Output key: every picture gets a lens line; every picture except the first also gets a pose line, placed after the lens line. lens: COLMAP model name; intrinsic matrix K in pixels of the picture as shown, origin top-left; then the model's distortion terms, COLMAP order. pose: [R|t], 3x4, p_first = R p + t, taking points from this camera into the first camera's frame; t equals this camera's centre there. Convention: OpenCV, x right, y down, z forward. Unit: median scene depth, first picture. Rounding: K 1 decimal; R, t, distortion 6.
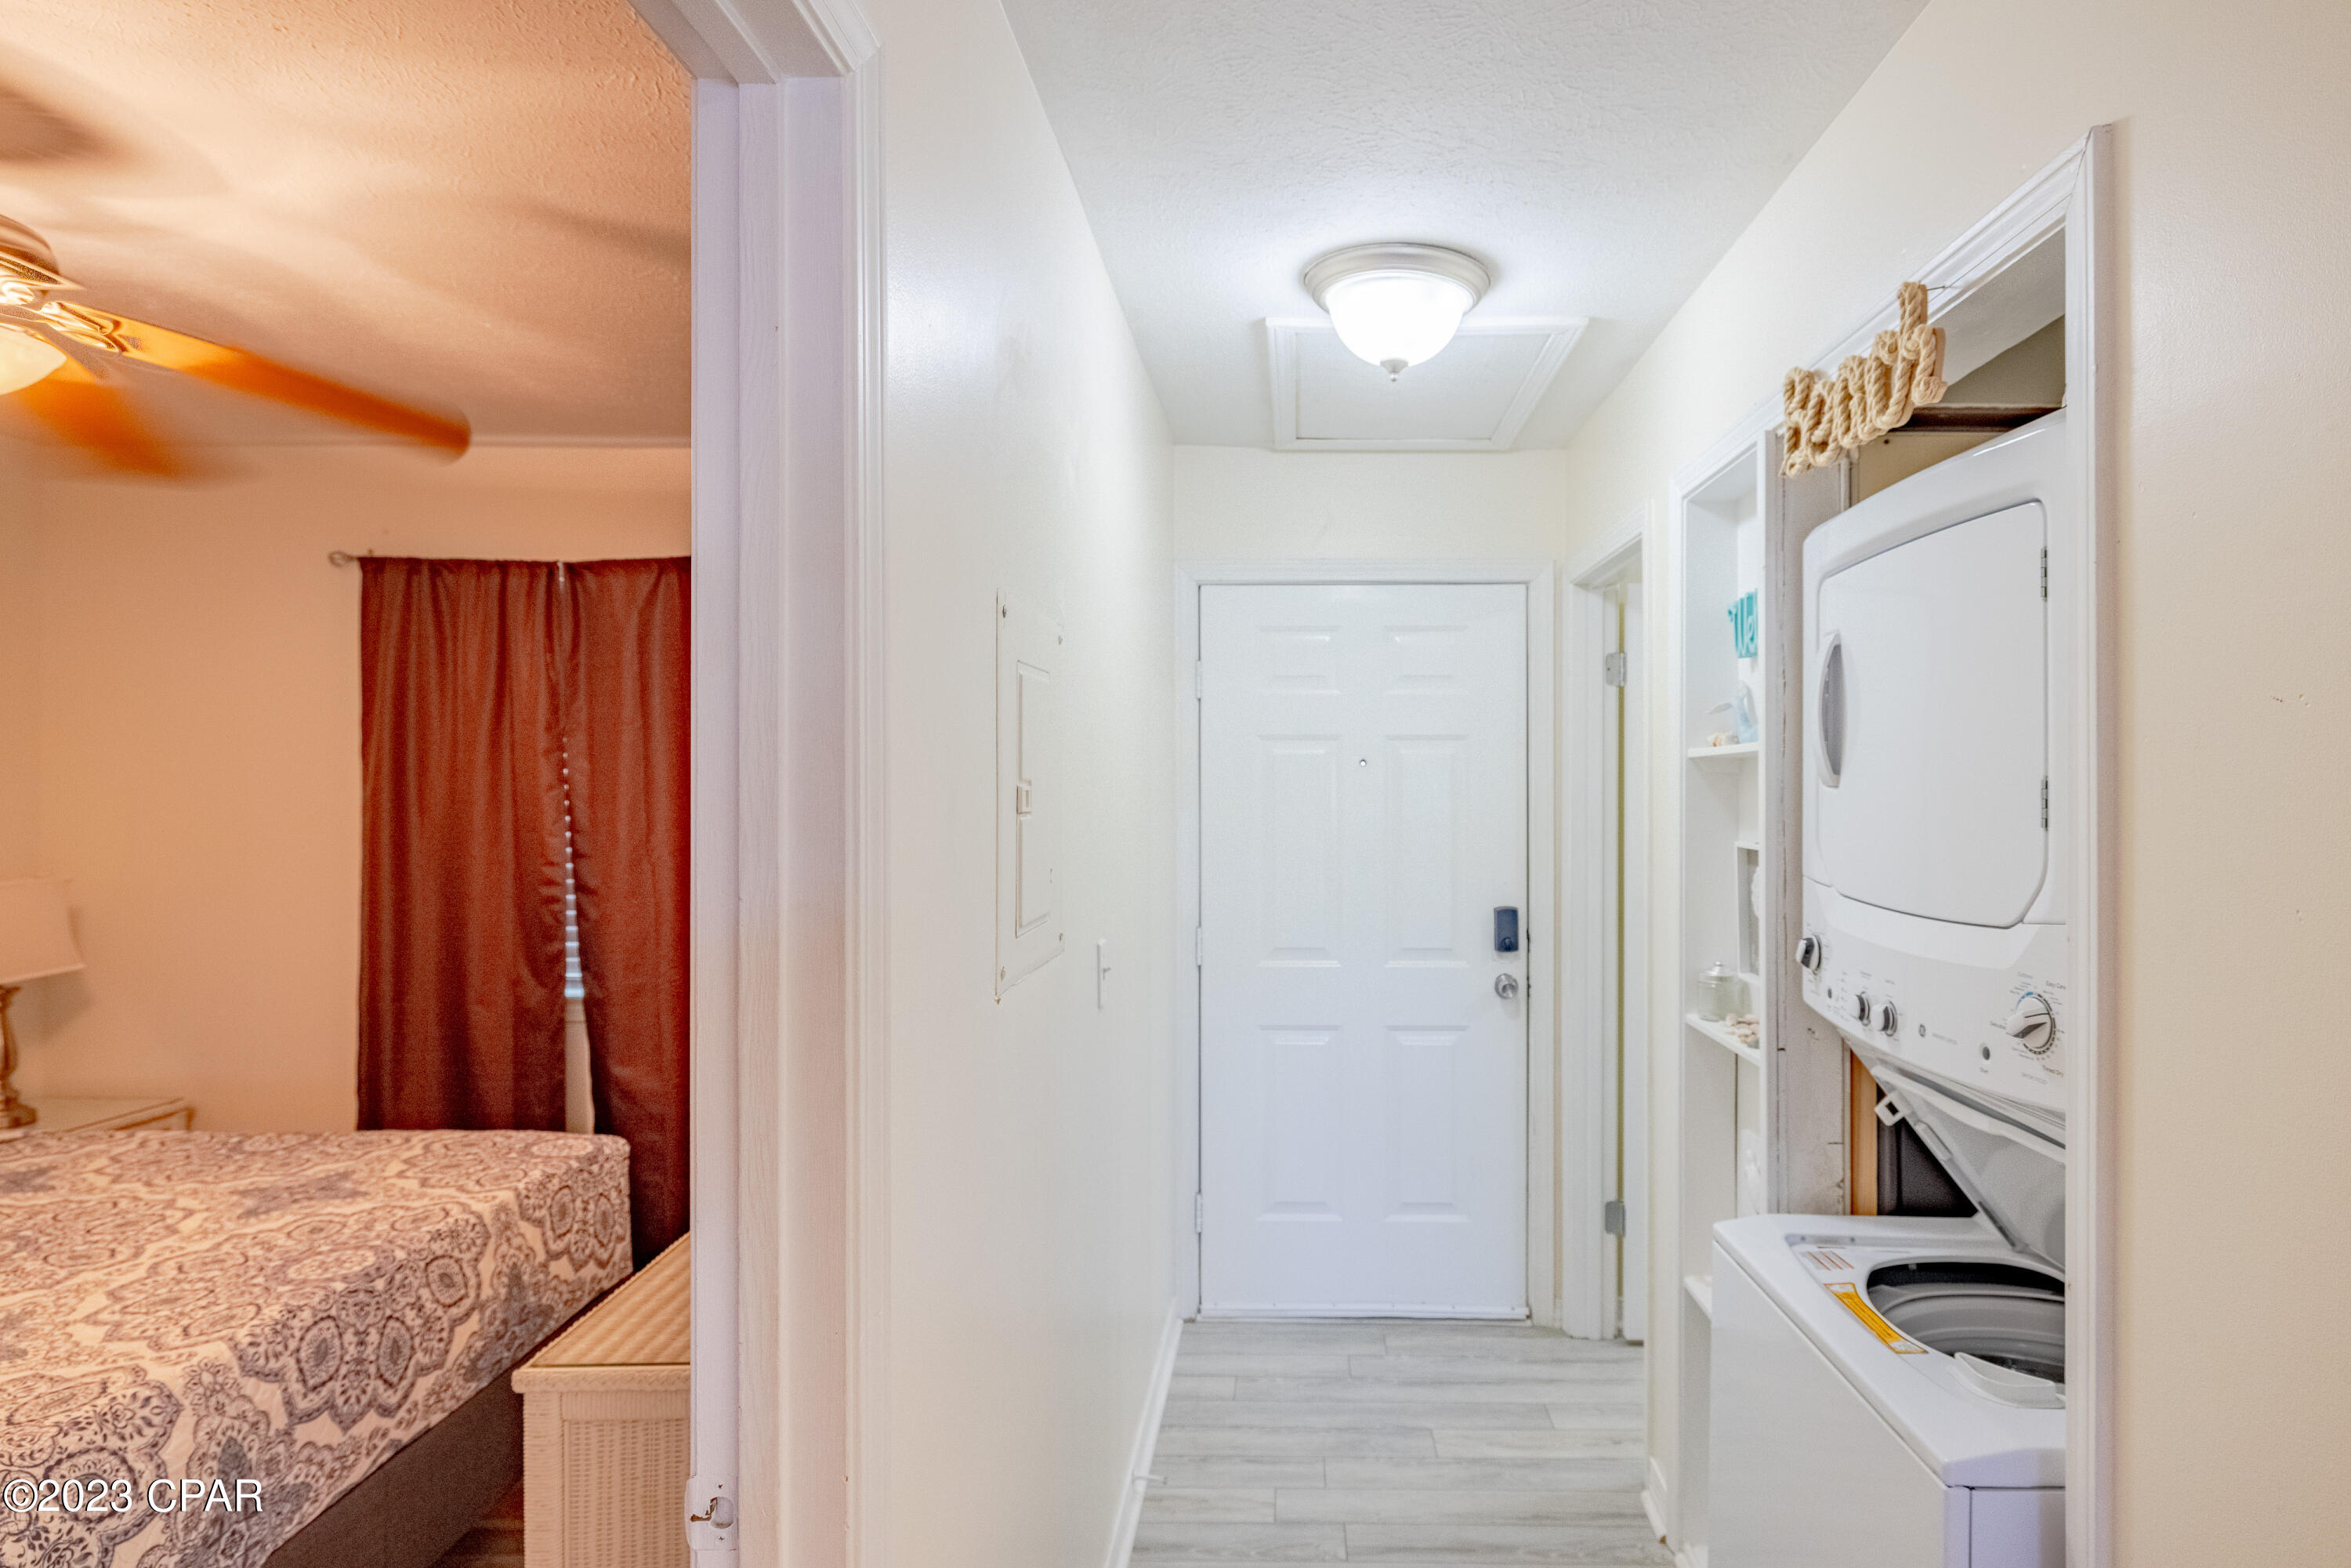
lens RADIAL K [[1263.6, 0, 1284.6], [0, 1263.6, 770.4], [0, 0, 1]] dist [-0.003097, 0.000397]
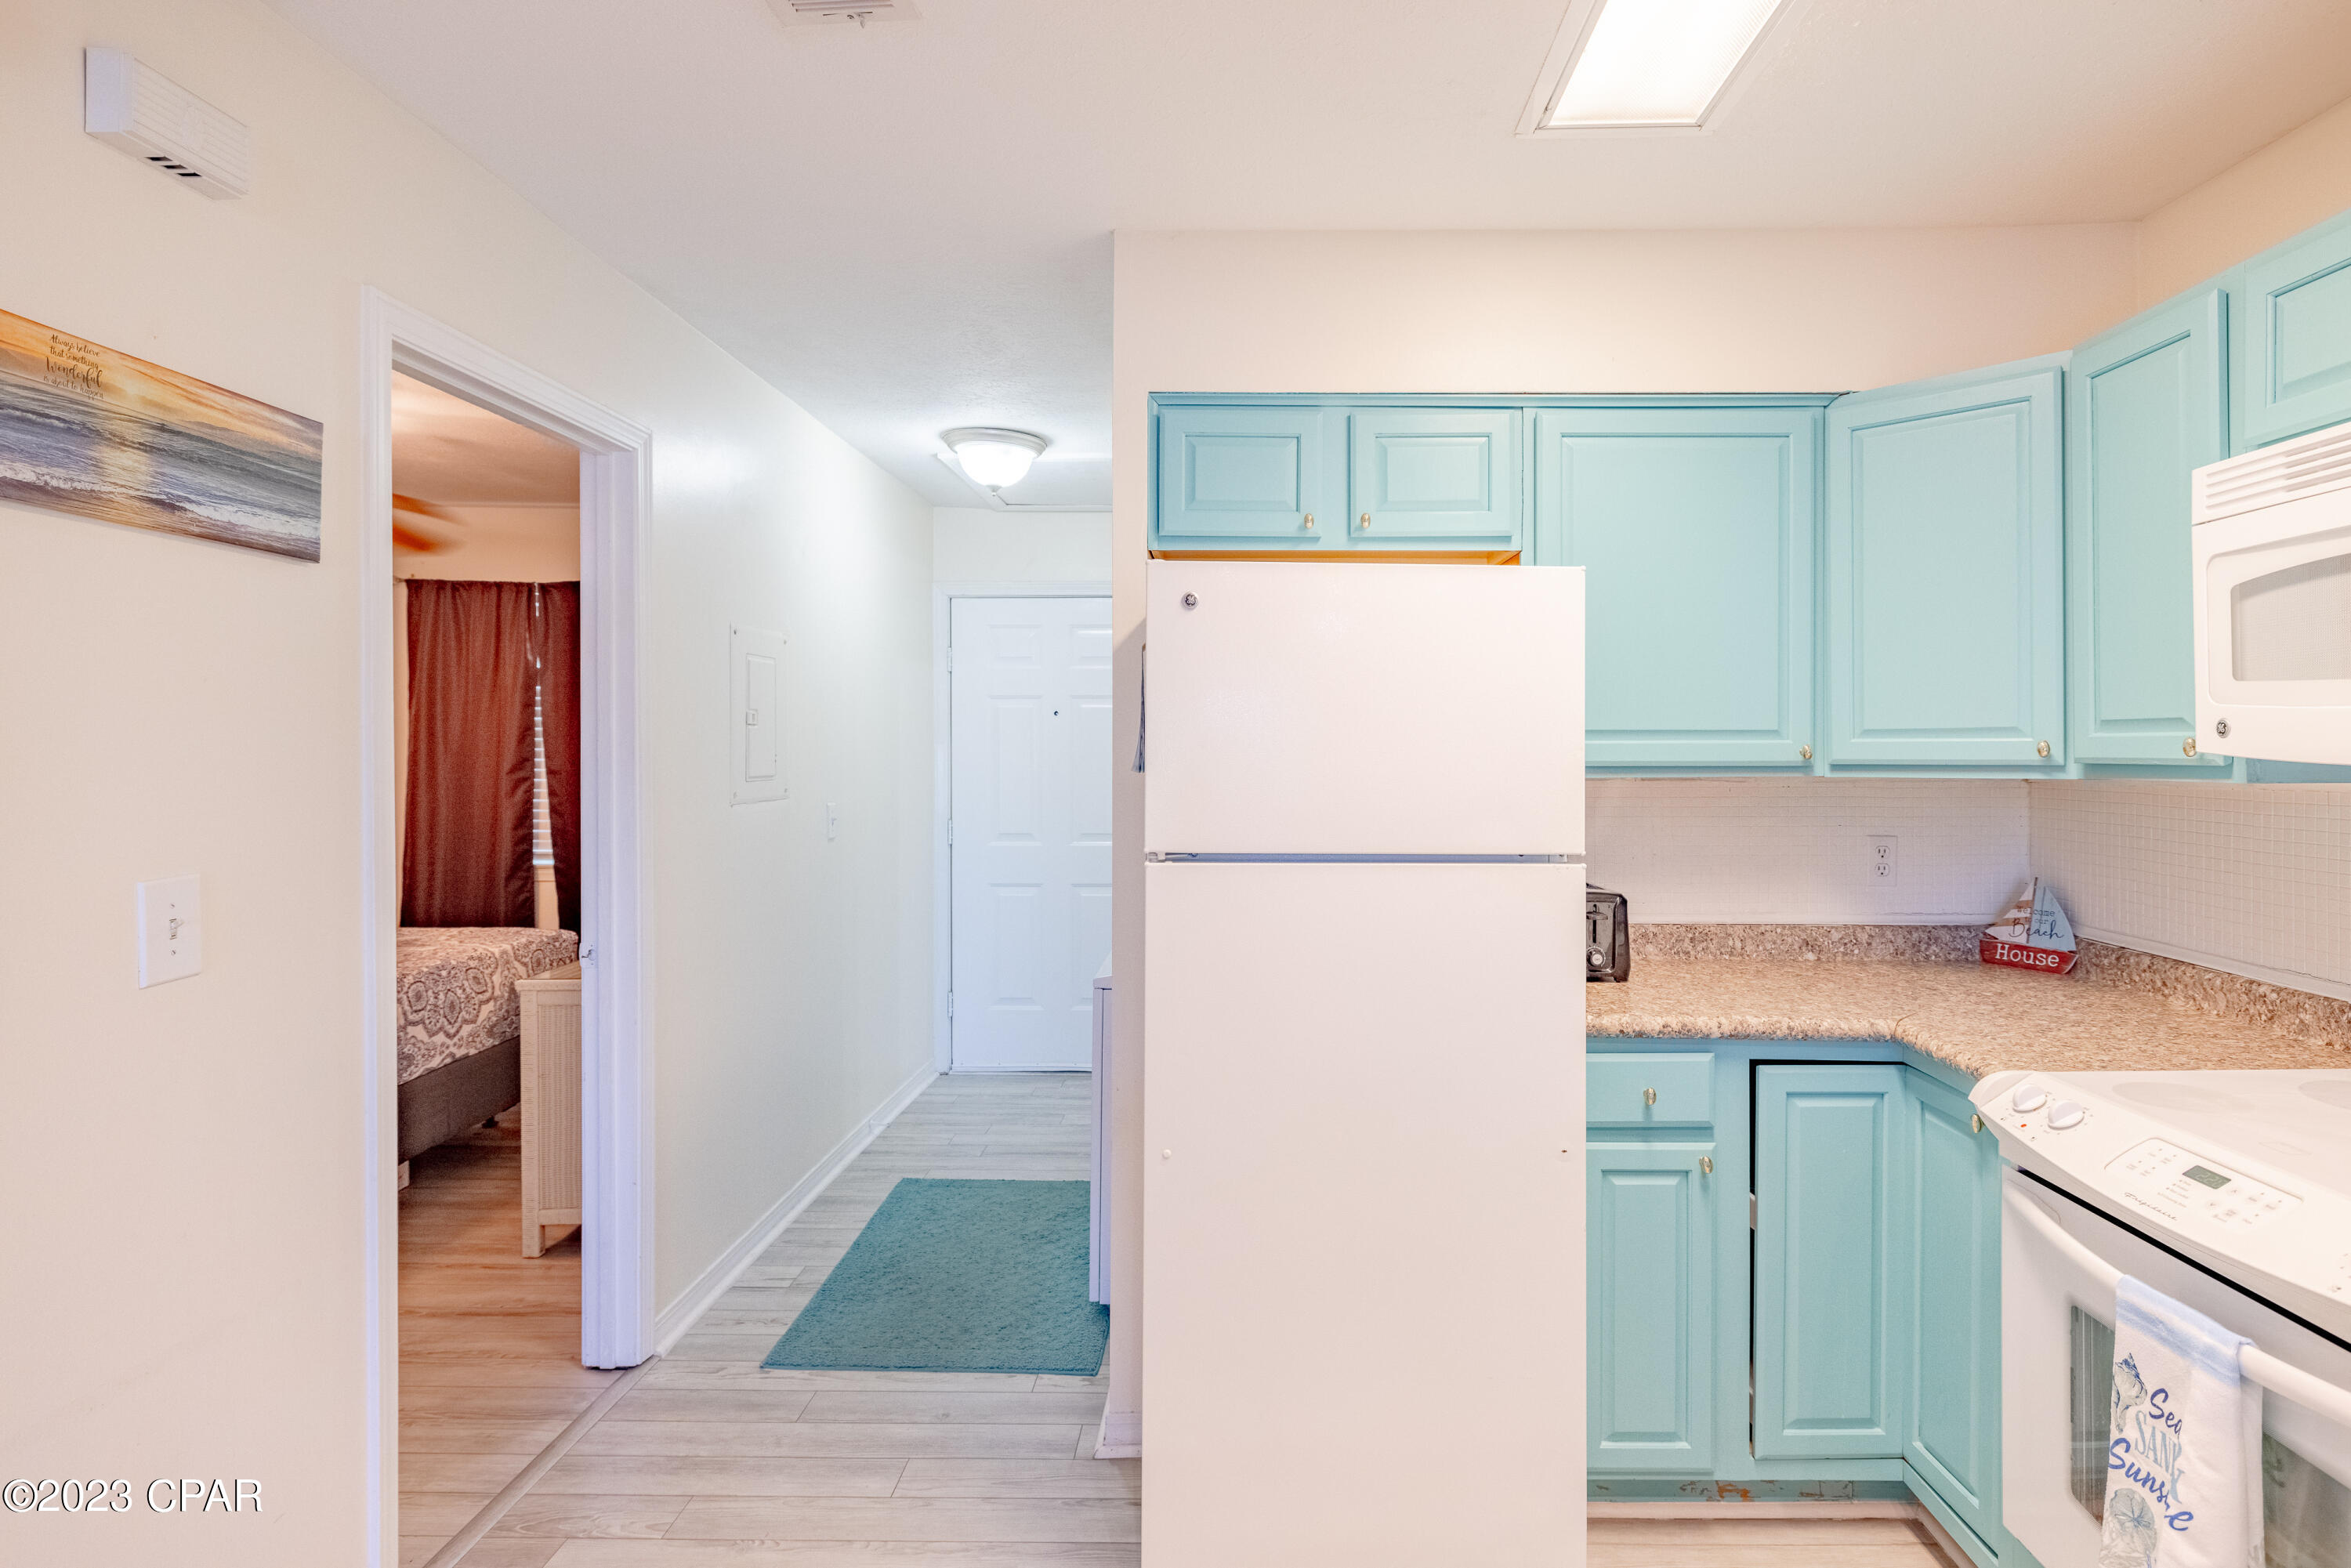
lens RADIAL K [[1182.2, 0, 1223.0], [0, 1182.2, 754.4], [0, 0, 1]] dist [-0.007275, 0.003439]
pose [[0.999986, 0.002437, 0.004623, 0.358066], [-0.002499, 0.999907, 0.013440, 0.032349], [-0.004589, -0.013451, 0.999899, -0.618131]]
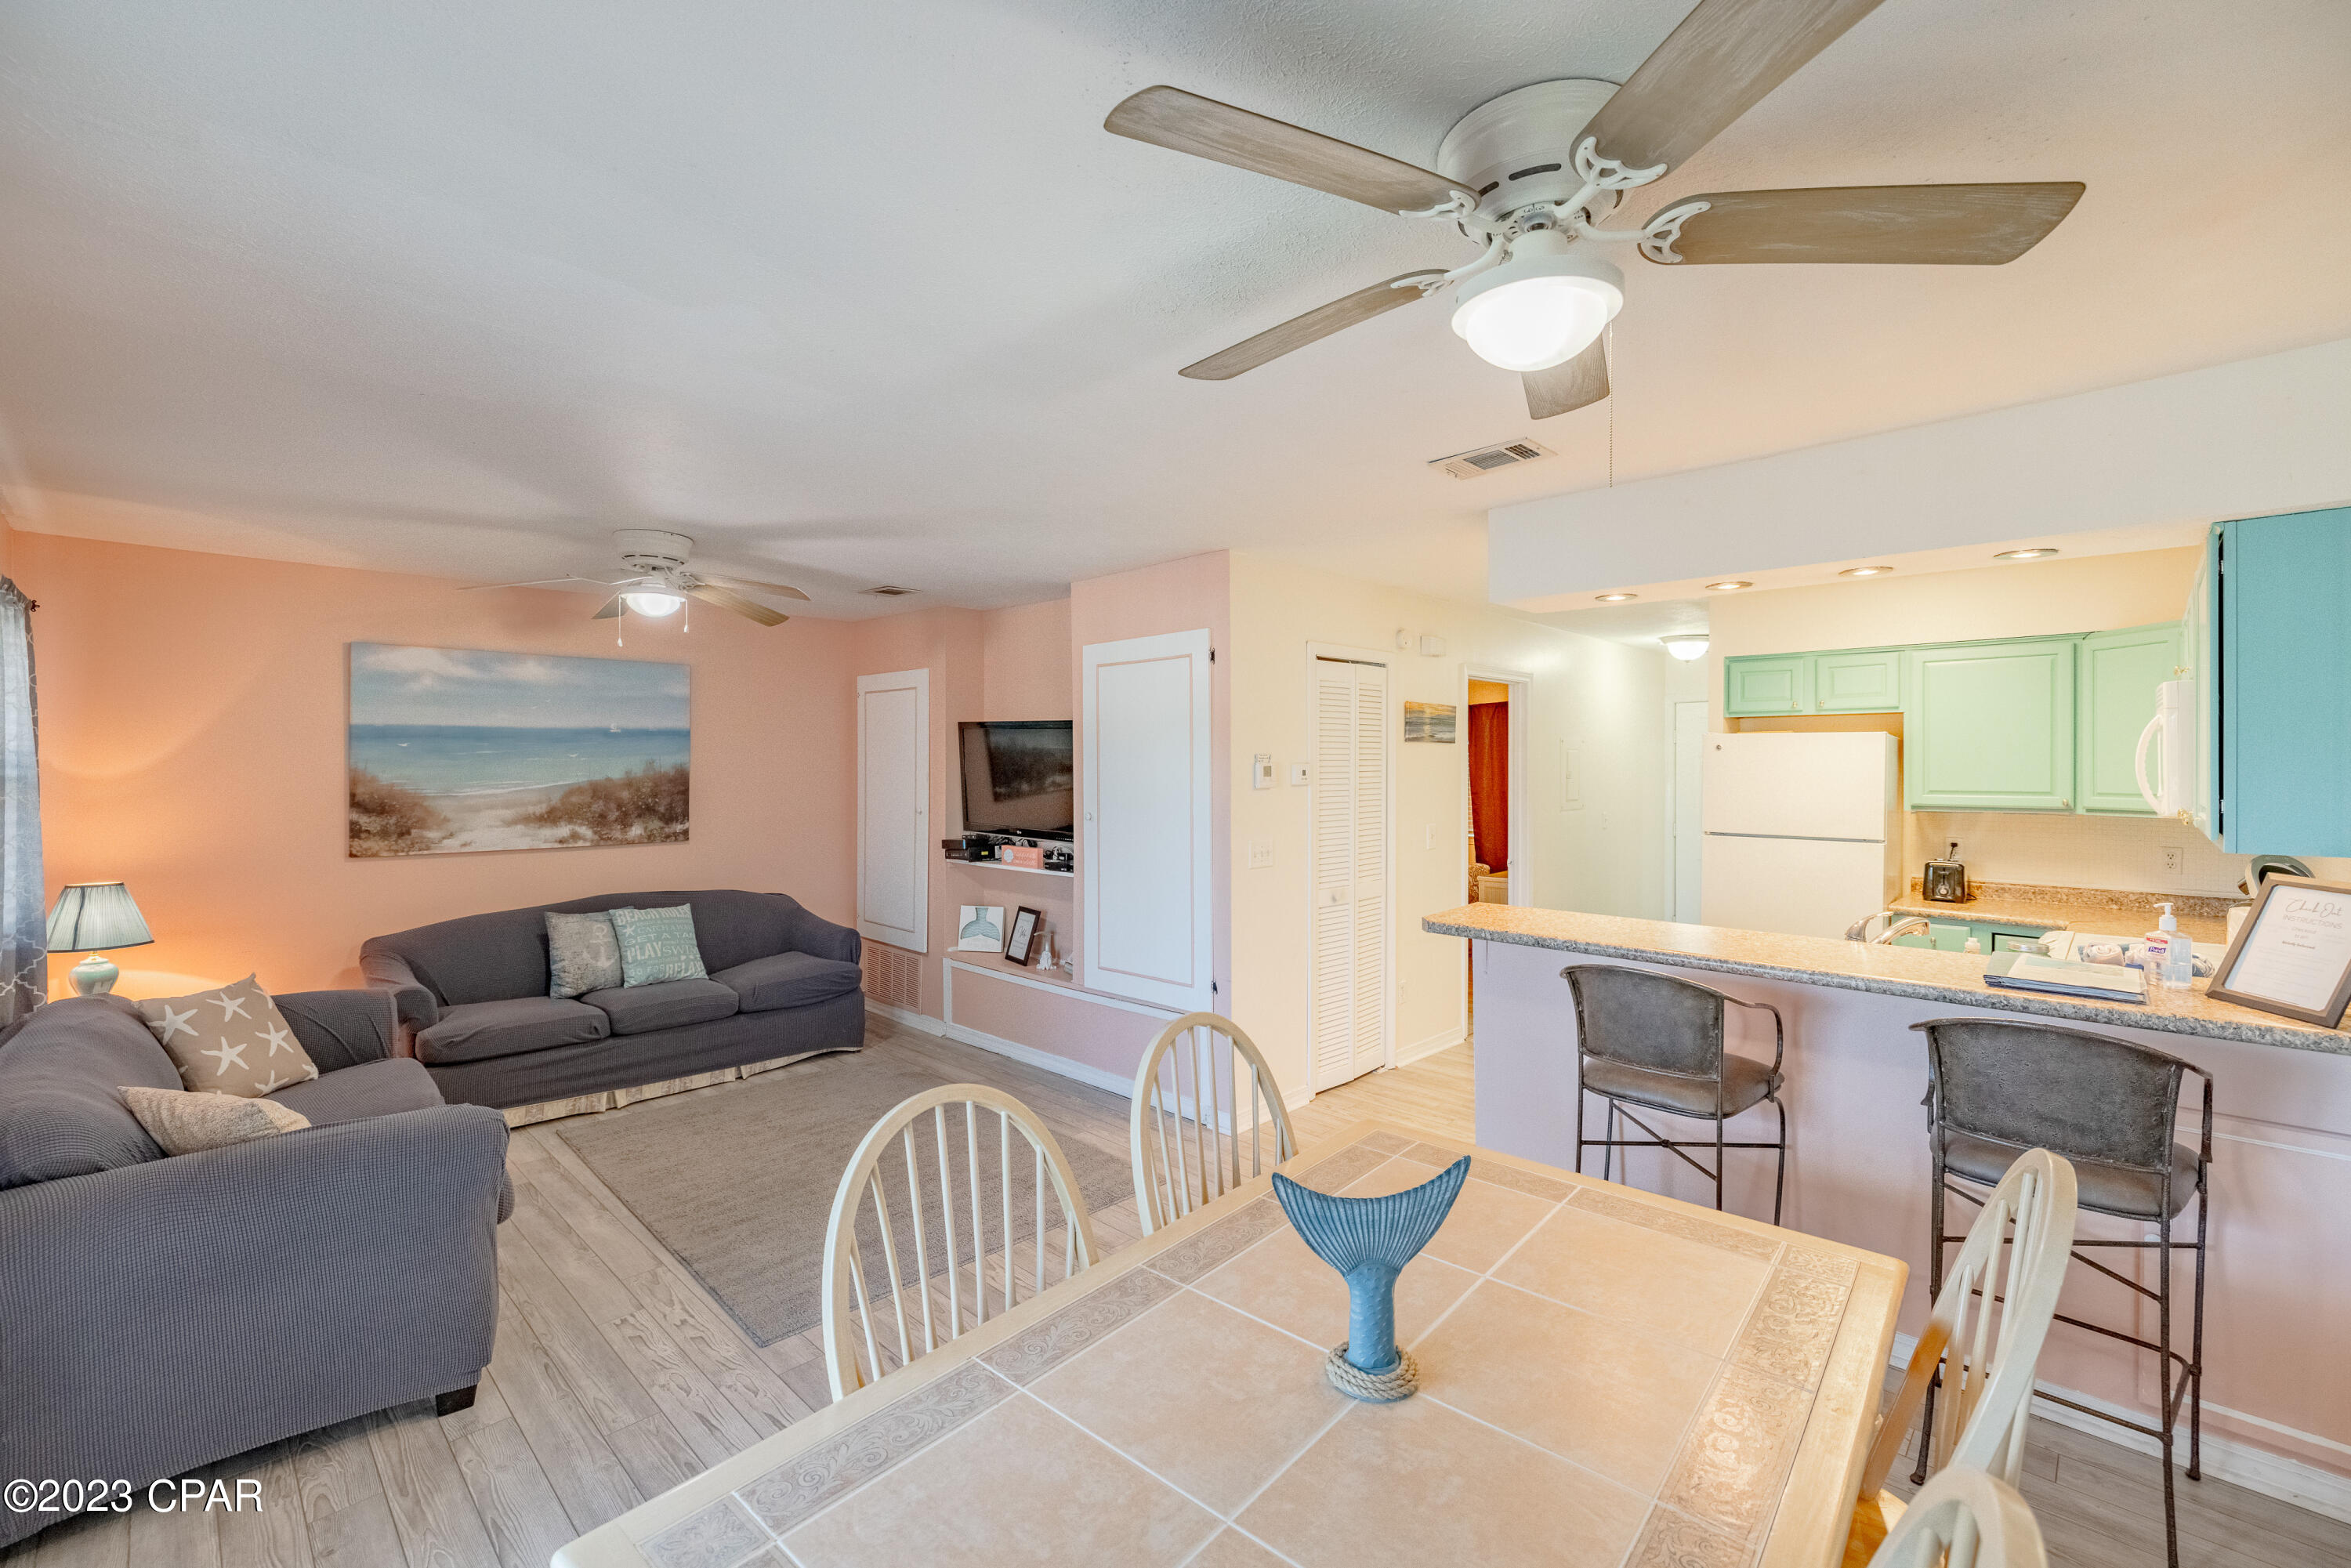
lens RADIAL K [[986.6, 0, 1161.2], [0, 986.6, 778.5], [0, 0, 1]] dist [-0.000572, -0.000330]
pose [[0.723770, 0.012456, -0.689929, 0.848407], [0.003613, 0.999755, 0.021840, -0.038214], [0.690032, -0.018300, 0.723547, -1.896850]]
